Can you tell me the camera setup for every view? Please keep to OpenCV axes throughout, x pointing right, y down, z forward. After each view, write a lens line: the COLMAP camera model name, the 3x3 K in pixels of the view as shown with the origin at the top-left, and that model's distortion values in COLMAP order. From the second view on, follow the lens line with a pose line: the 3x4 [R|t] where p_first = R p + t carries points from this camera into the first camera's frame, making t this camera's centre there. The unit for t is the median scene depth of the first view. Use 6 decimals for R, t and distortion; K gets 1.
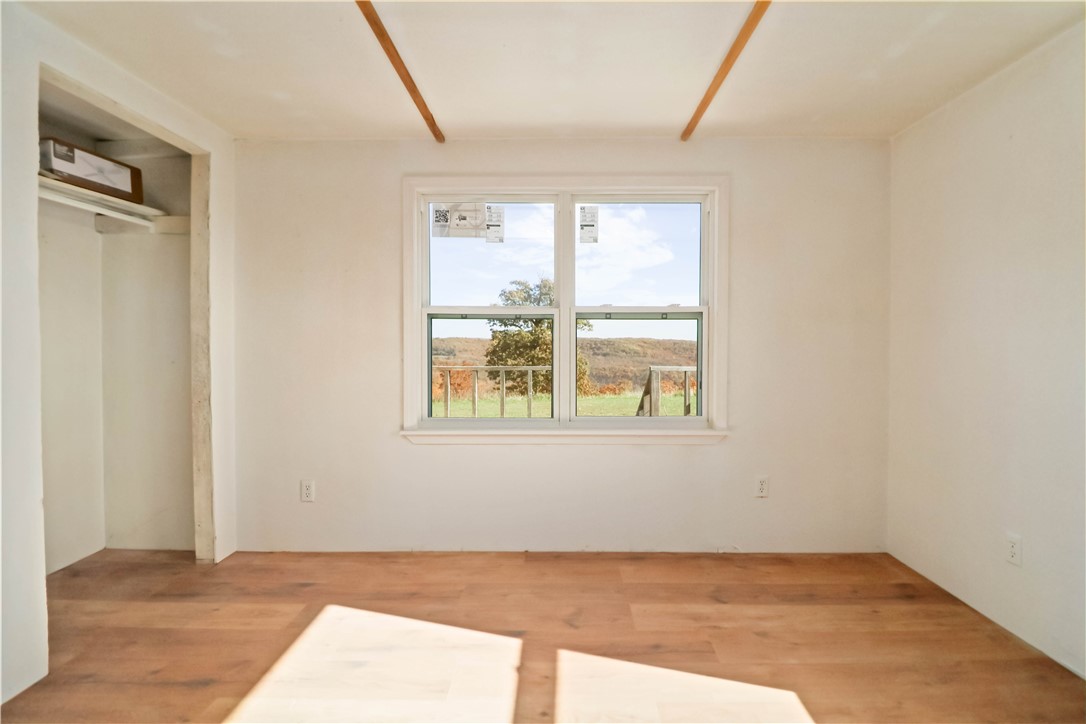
lens RADIAL K [[510.1, 0, 556.1], [0, 510.1, 341.0], [0, 0, 1]] dist [-0.001620, -0.010413]
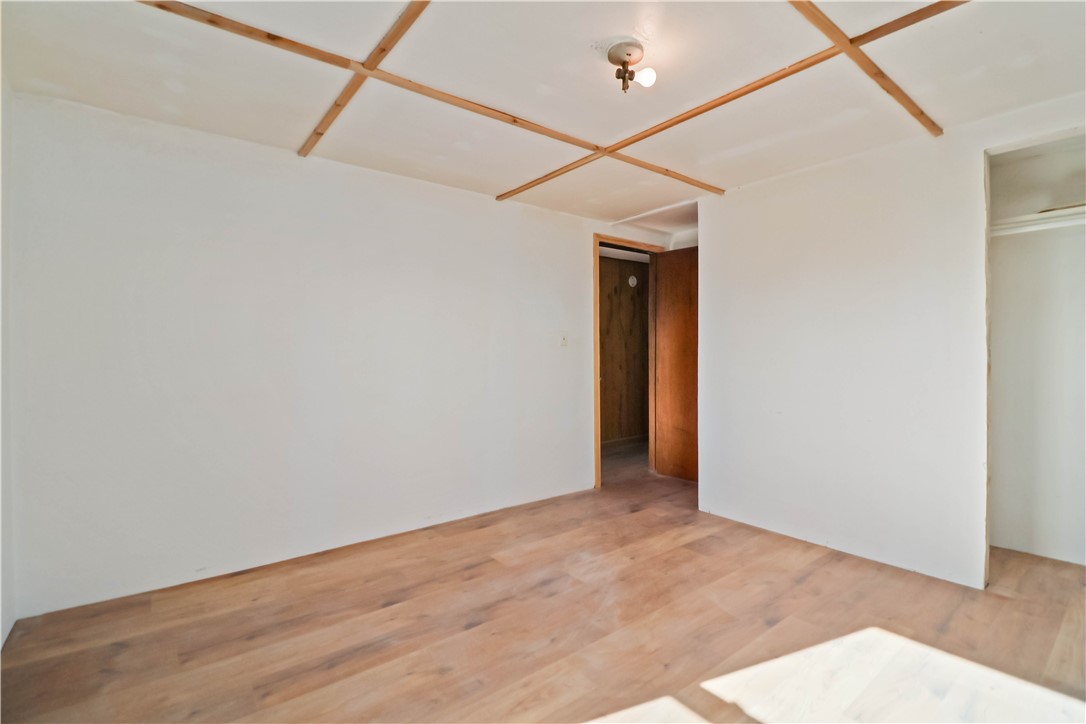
lens RADIAL K [[501.4, 0, 555.5], [0, 501.4, 365.5], [0, 0, 1]] dist [-0.002150, -0.012977]
pose [[-0.773090, 0.018730, -0.634020, 0.594470], [0.001599, 0.999618, 0.027581, 0.002868], [0.634295, 0.020309, -0.772824, 1.014281]]
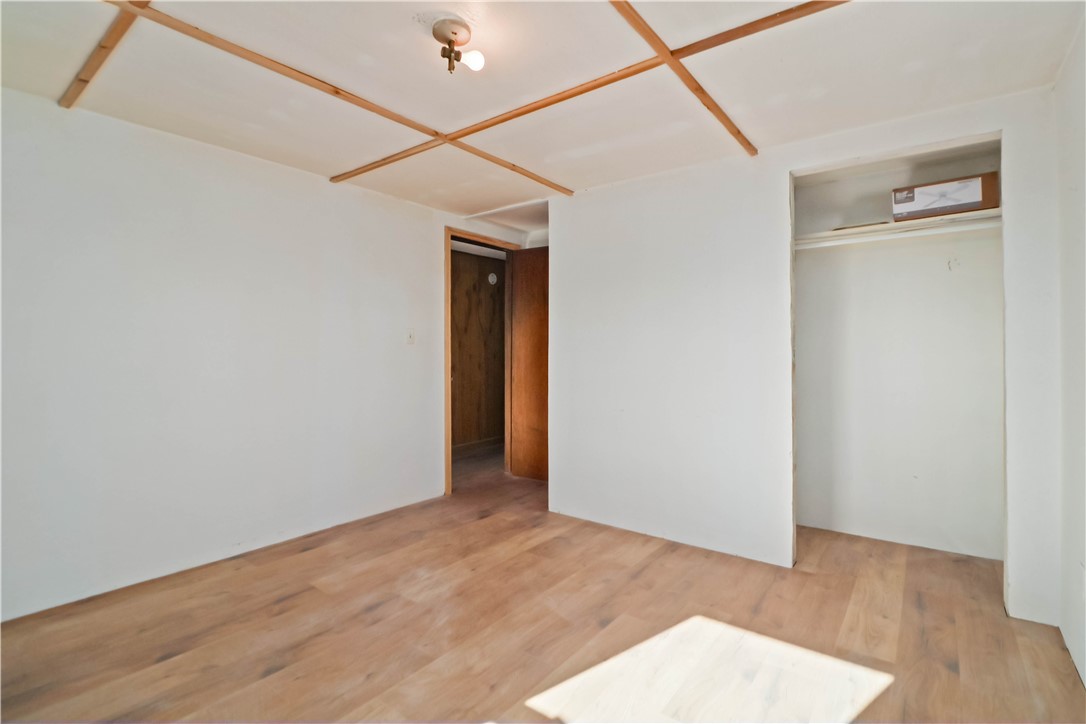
lens RADIAL K [[507.2, 0, 558.3], [0, 507.2, 357.8], [0, 0, 1]] dist [0.001358, -0.015649]
pose [[-0.586220, 0.010111, -0.810089, 0.508550], [-0.002458, 0.999895, 0.014259, 0.002190], [0.810148, 0.010351, -0.586134, 1.036815]]
